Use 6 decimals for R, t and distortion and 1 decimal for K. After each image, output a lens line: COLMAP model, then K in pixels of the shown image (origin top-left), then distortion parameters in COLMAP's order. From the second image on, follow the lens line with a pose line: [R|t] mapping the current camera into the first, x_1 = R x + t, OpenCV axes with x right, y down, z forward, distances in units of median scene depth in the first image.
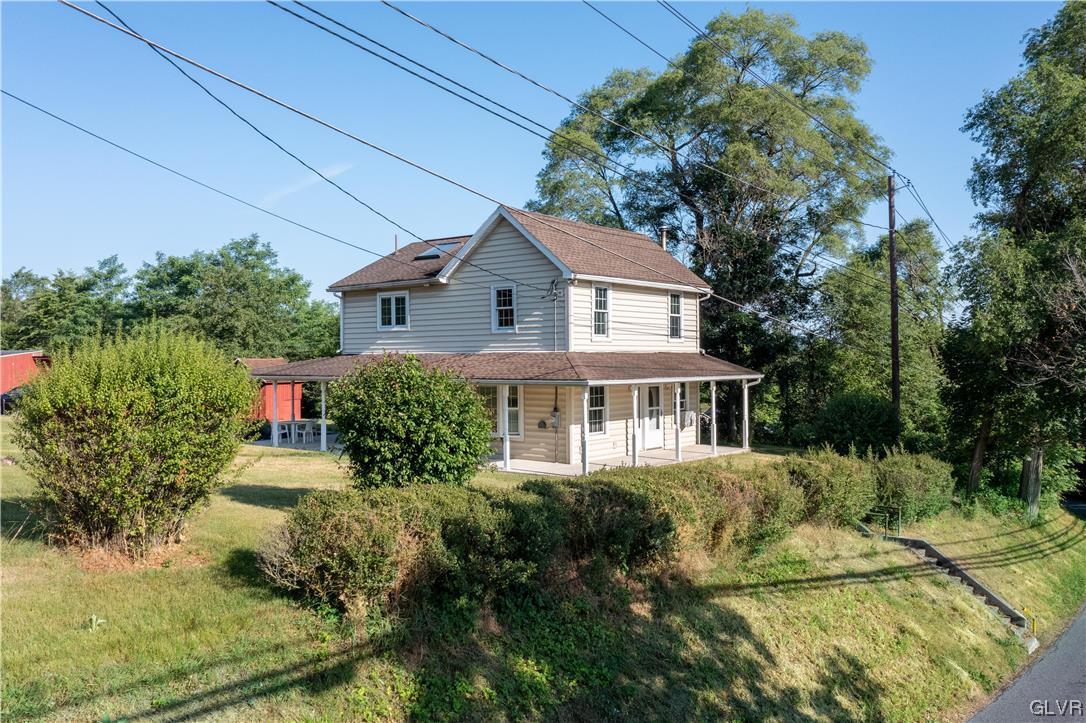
lens RADIAL K [[856.7, 0, 543.0], [0, 856.7, 361.5], [0, 0, 1]] dist [-0.002235, 0.000724]
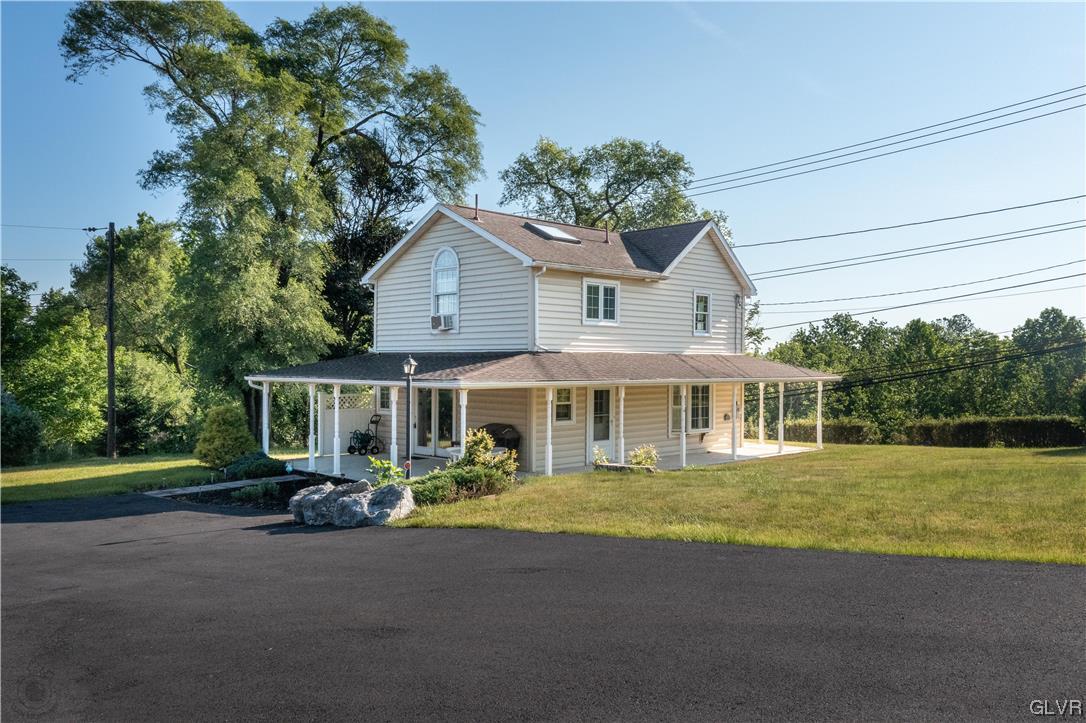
lens RADIAL K [[879.6, 0, 543.0], [0, 879.6, 361.5], [0, 0, 1]] dist [0.030660, 0.003456]
pose [[0.122620, 0.008114, 0.992420, -1.059908], [-0.000567, 0.999967, -0.008106, 0.007256], [-0.992453, 0.000431, 0.122621, 0.960102]]
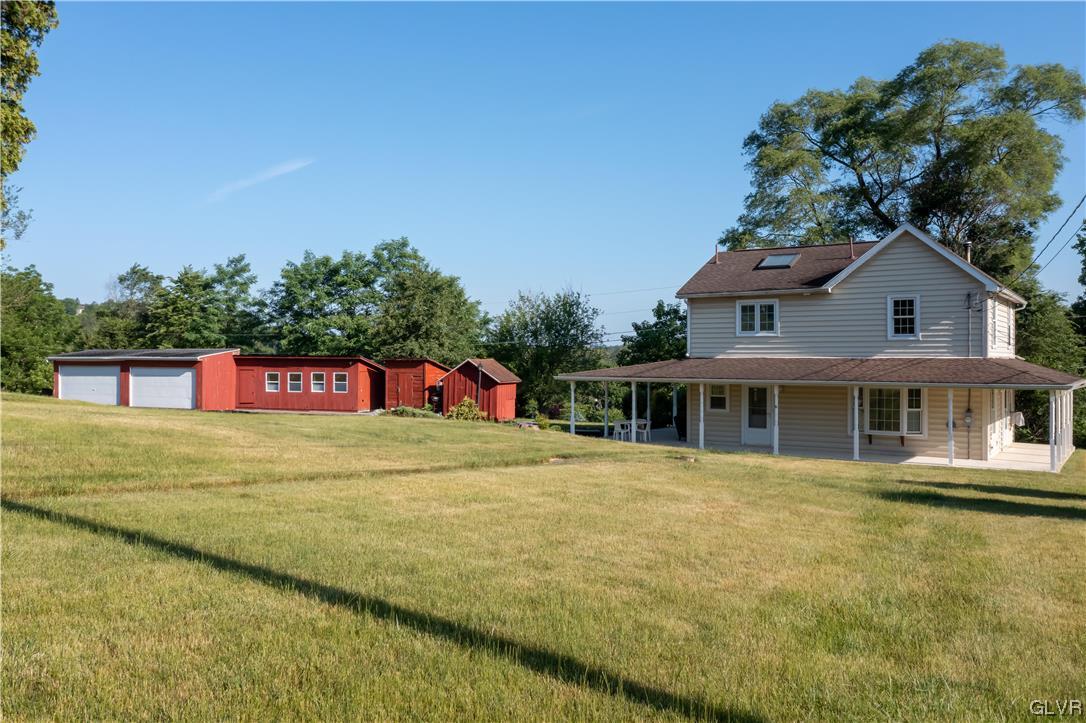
lens RADIAL K [[856.7, 0, 543.0], [0, 856.7, 361.5], [0, 0, 1]] dist [-0.002235, 0.000724]
pose [[0.997672, 0.007803, 0.067746, -0.518265], [-0.007741, 0.999969, -0.001174, -0.000951], [-0.067753, 0.000647, 0.997702, -0.046179]]
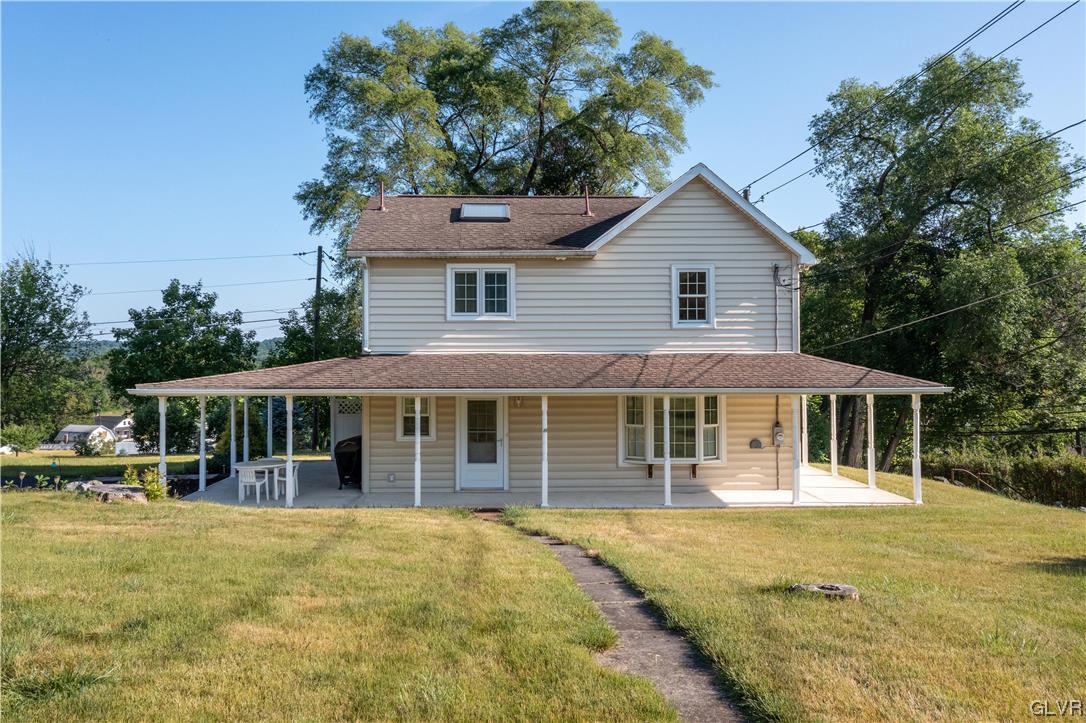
lens RADIAL K [[907.8, 0, 541.1], [0, 907.8, 335.1], [0, 0, 1]] dist [0.001699, 0.001504]
pose [[0.772525, 0.023318, 0.634557, -0.606804], [0.000583, 0.999299, -0.037430, 0.003307], [-0.634985, 0.029285, 0.771970, 0.409883]]
